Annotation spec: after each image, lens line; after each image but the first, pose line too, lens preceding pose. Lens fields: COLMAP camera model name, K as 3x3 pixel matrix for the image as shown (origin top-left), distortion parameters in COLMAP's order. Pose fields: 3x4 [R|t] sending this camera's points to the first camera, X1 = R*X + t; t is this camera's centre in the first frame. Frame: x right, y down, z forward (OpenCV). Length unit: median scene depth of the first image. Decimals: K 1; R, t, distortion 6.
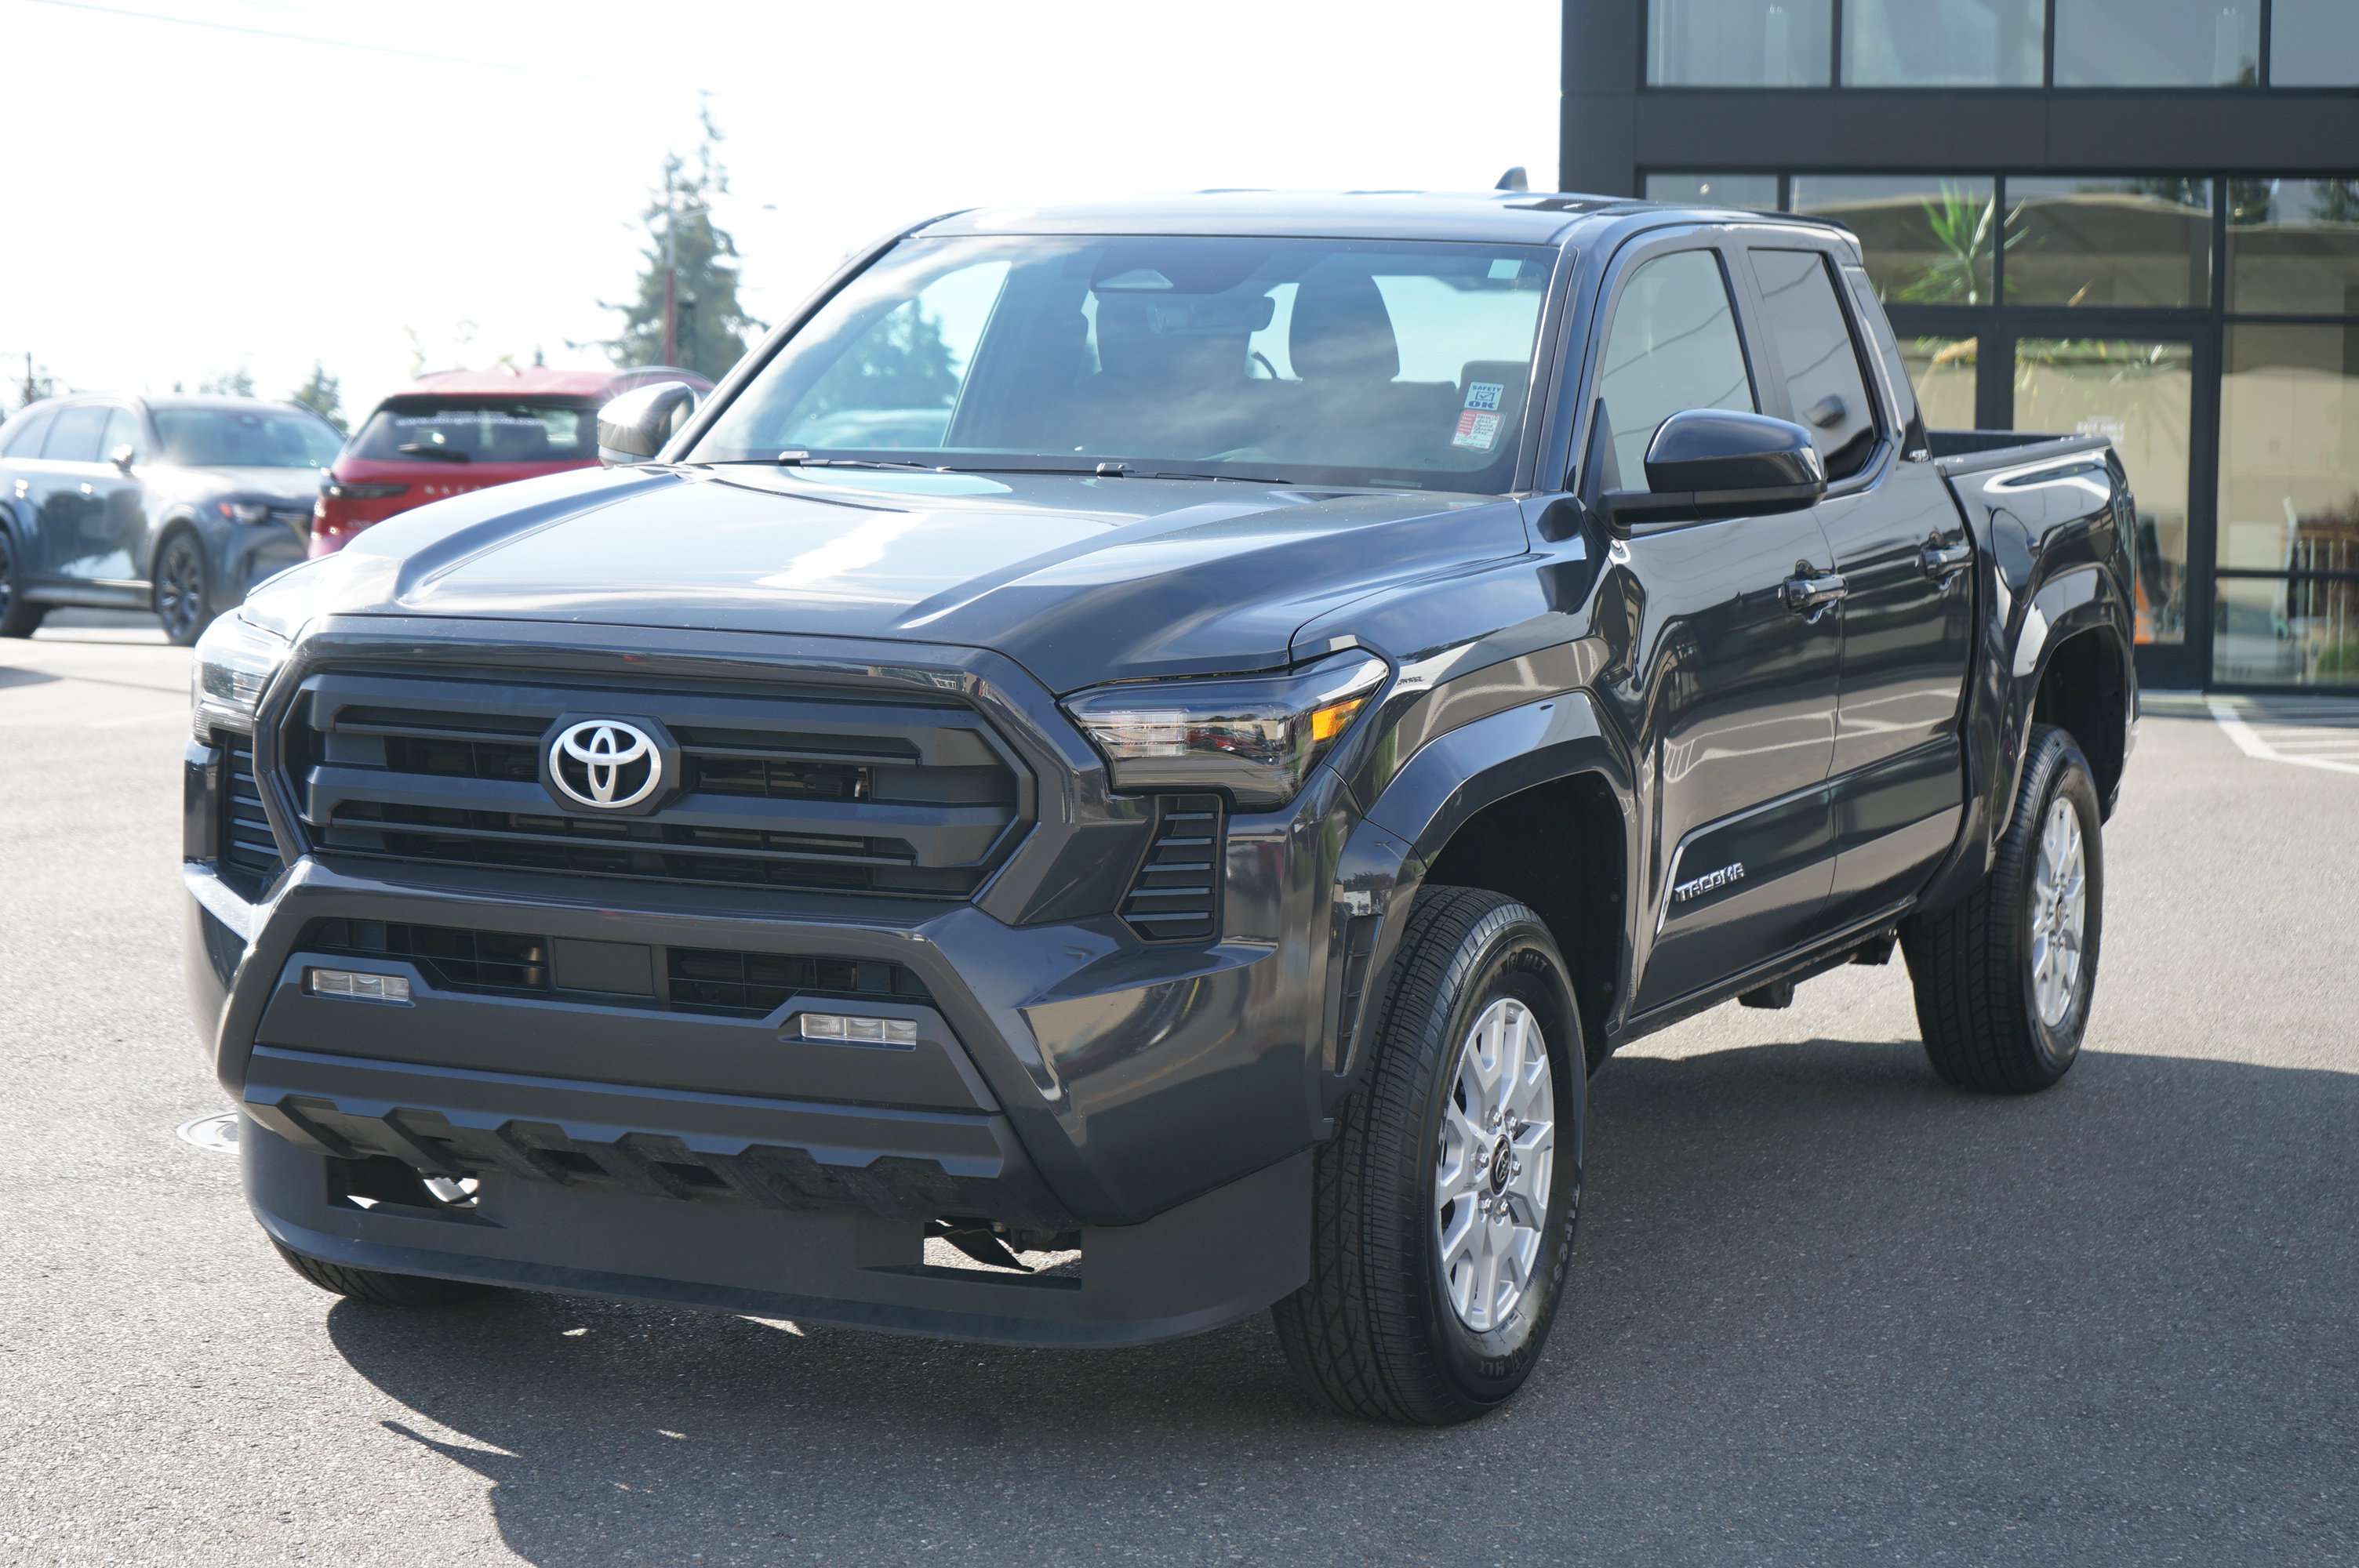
lens RADIAL K [[4429.4, 0, 1179.5], [0, 4429.4, 784.0], [0, 0, 1]] dist [-0.003732, -0.069329]
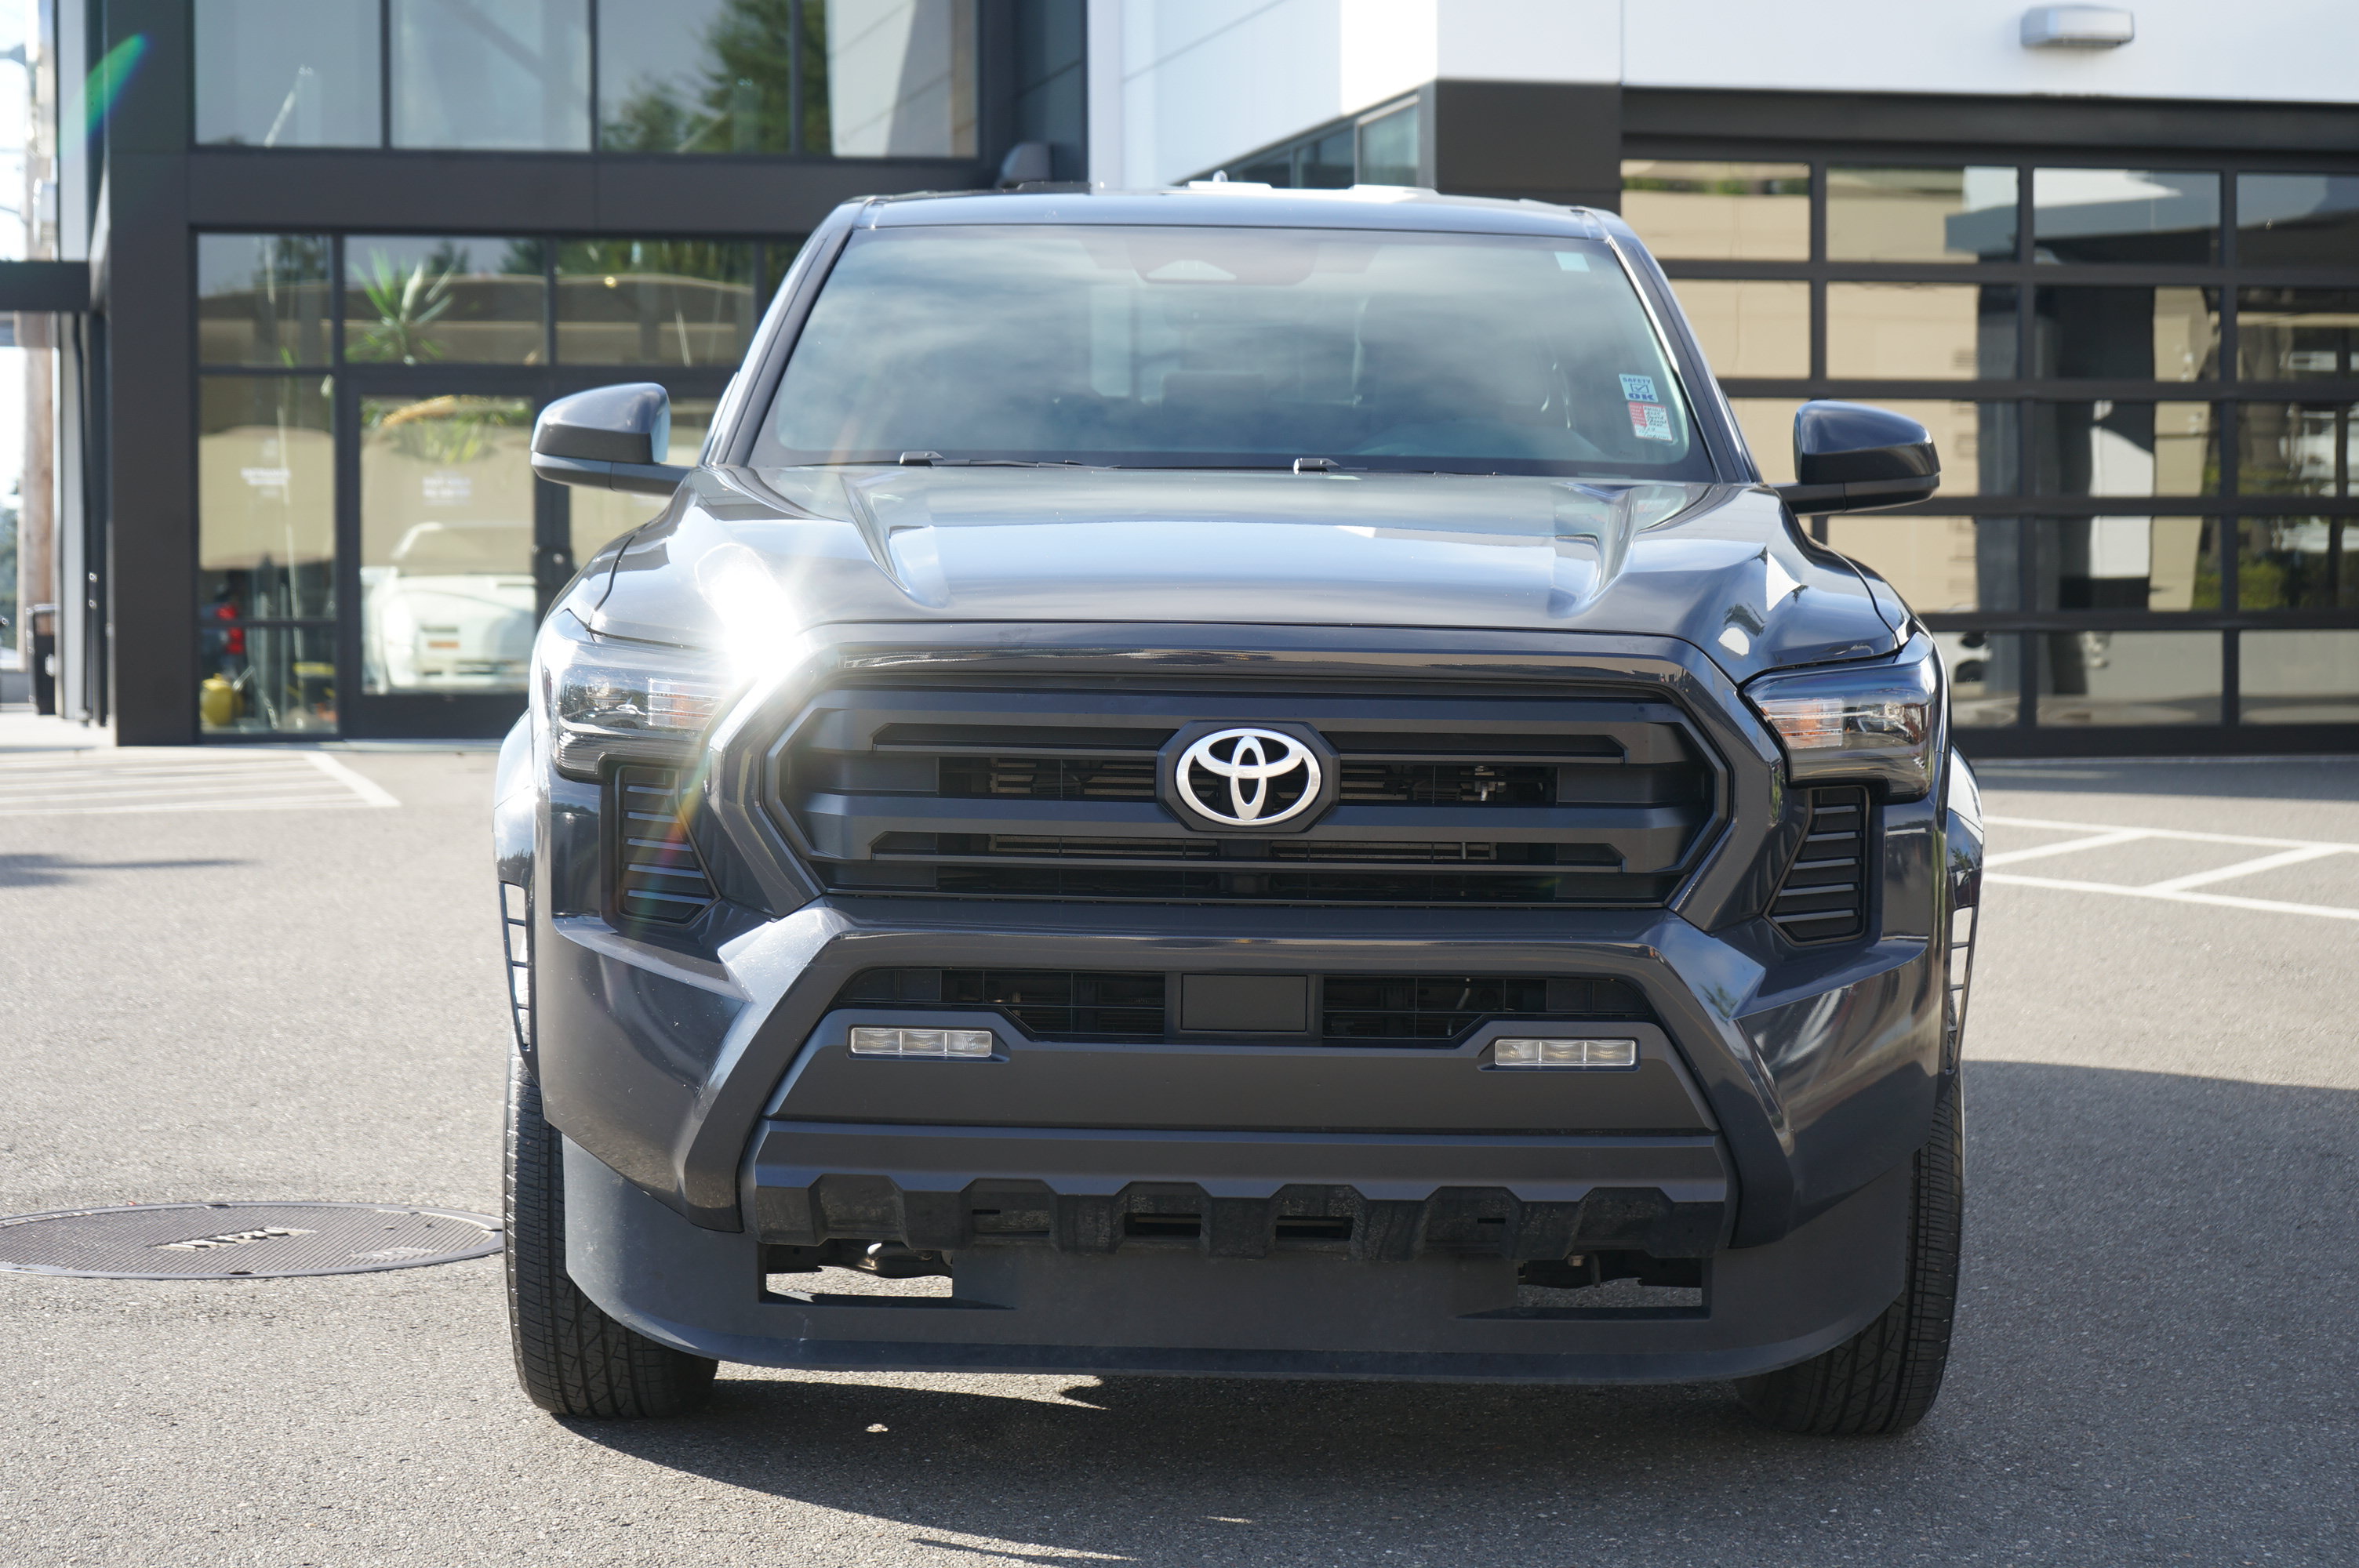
lens RADIAL K [[4338.7, 0, 1179.5], [0, 4338.7, 784.0], [0, 0, 1]] dist [-0.037123, -0.128686]
pose [[0.919278, -0.035647, 0.391991, -0.483347], [0.041454, 0.999120, -0.006358, 0.001846], [-0.391420, 0.022095, 0.919947, 0.193114]]
